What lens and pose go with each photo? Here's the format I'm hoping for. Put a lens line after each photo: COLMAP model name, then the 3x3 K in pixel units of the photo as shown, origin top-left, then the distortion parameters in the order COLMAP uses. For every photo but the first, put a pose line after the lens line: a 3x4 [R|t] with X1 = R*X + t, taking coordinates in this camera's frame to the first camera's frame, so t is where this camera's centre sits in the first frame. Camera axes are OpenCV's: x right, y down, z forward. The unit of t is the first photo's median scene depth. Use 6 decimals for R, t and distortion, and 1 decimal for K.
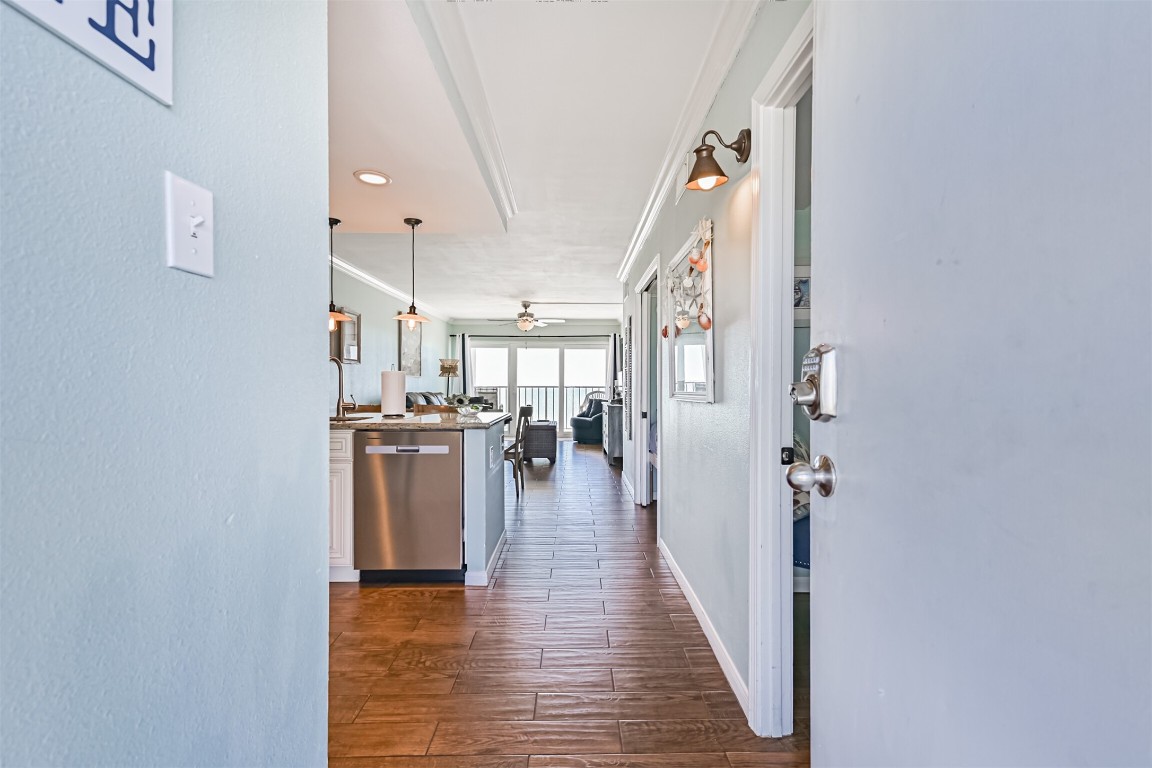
lens RADIAL K [[503.2, 0, 580.9], [0, 503.2, 386.2], [0, 0, 1]] dist [0.006865, 0.000756]
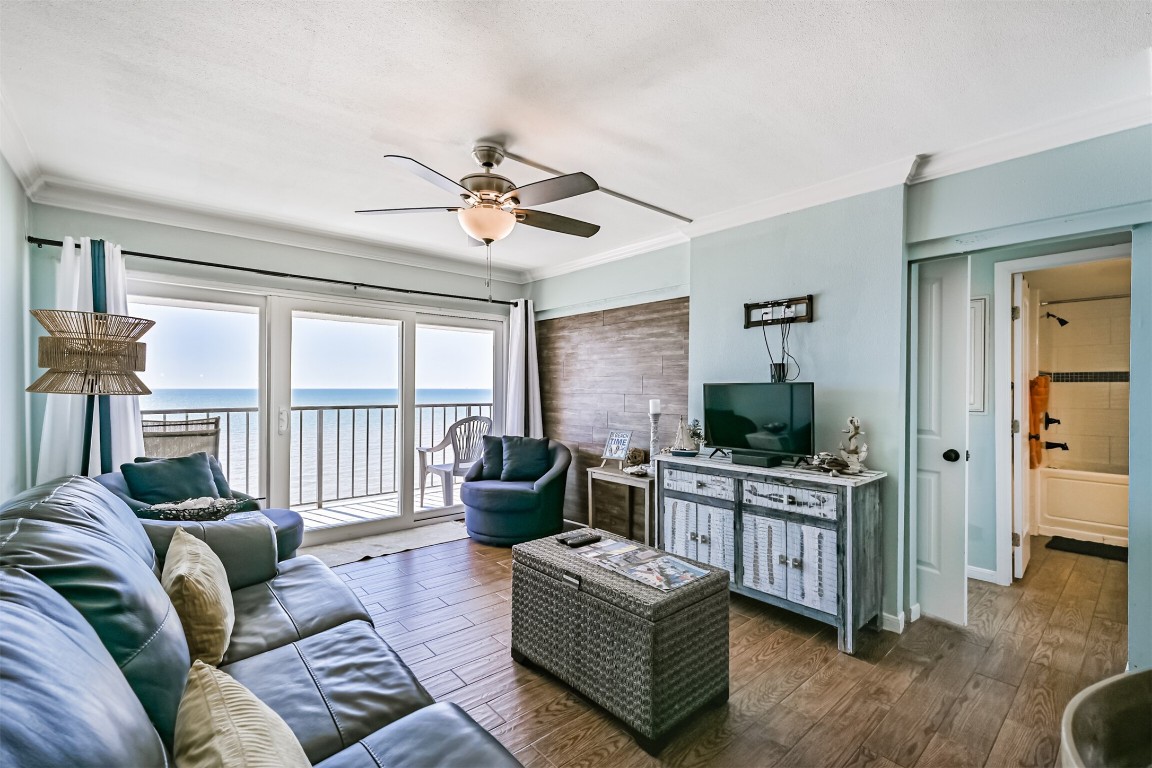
lens RADIAL K [[503.2, 0, 580.9], [0, 503.2, 386.2], [0, 0, 1]] dist [0.006865, 0.000756]
pose [[0.761713, 0.003024, 0.647907, -0.216374], [0.001713, 0.999976, -0.006681, -0.017356], [-0.647912, 0.006199, 0.761690, 0.610037]]
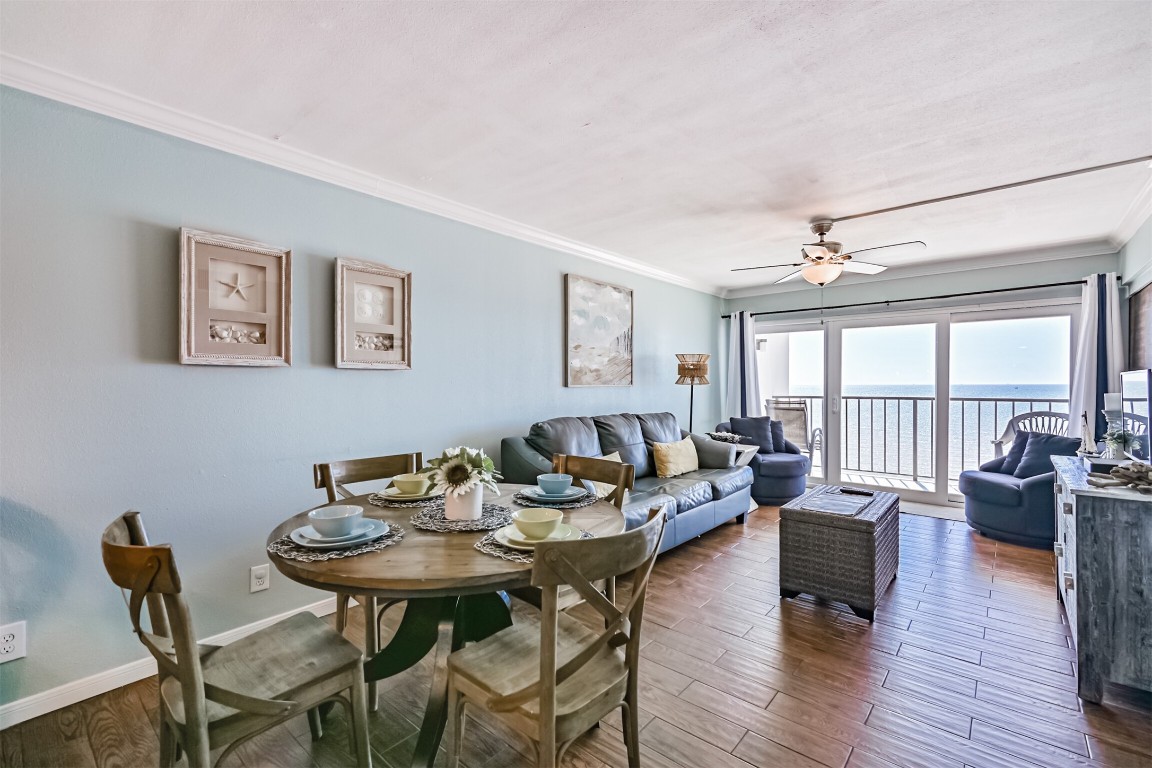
lens RADIAL K [[503.2, 0, 580.9], [0, 503.2, 386.2], [0, 0, 1]] dist [0.006865, 0.000756]
pose [[0.750219, -0.000451, -0.661189, 0.023473], [0.001360, 0.999999, 0.000860, -0.015325], [0.661188, -0.001545, 0.750219, 0.426573]]
